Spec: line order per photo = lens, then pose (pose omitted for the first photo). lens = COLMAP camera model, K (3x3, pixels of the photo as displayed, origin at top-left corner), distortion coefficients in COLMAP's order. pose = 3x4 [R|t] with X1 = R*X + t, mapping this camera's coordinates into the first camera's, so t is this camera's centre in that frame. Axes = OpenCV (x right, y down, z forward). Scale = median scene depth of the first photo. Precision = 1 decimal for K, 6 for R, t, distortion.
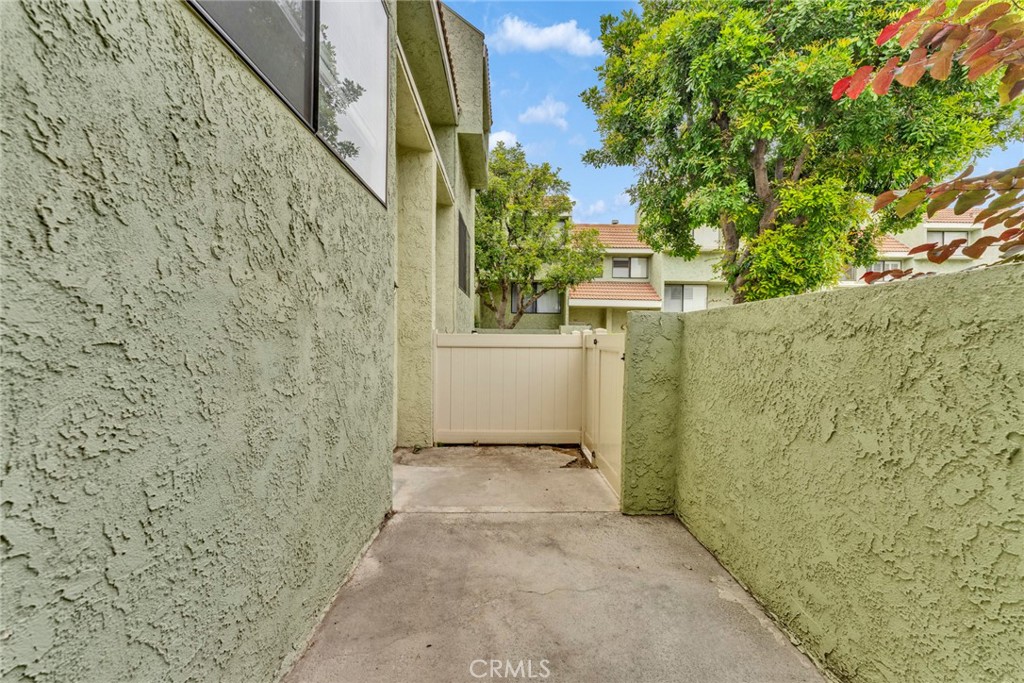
lens RADIAL K [[411.0, 0, 513.7], [0, 411.0, 343.1], [0, 0, 1]] dist [0.000696, -0.000668]
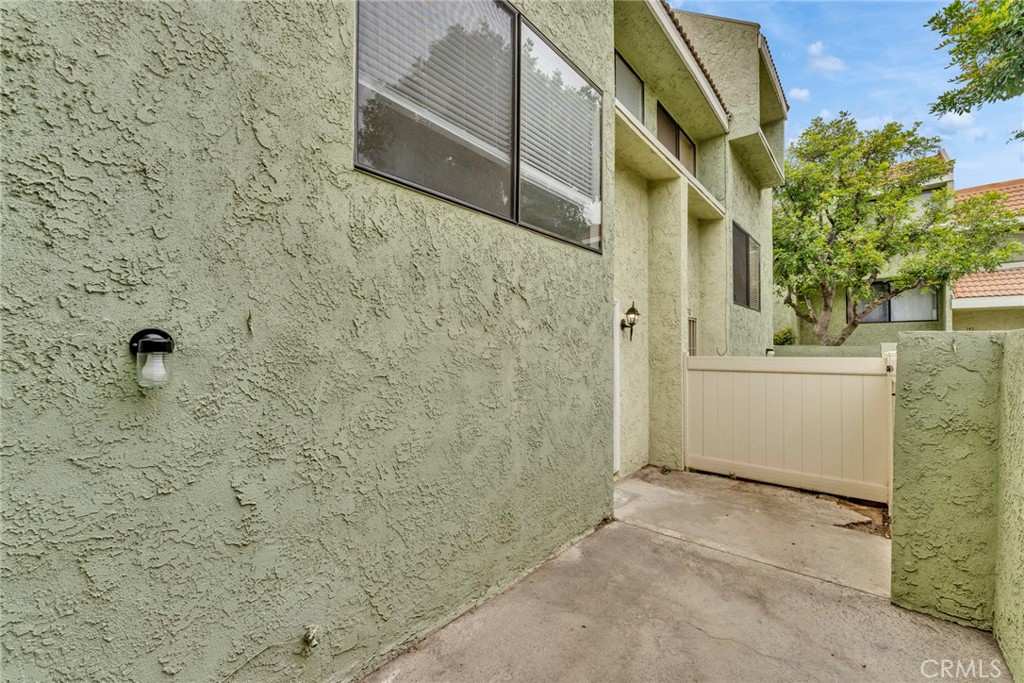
lens RADIAL K [[411.0, 0, 513.7], [0, 411.0, 343.1], [0, 0, 1]] dist [0.000696, -0.000668]
pose [[0.743989, -0.020843, -0.667866, 0.303733], [-0.004516, 0.999334, -0.036219, -0.031541], [0.668176, 0.029963, 0.743400, -0.036647]]
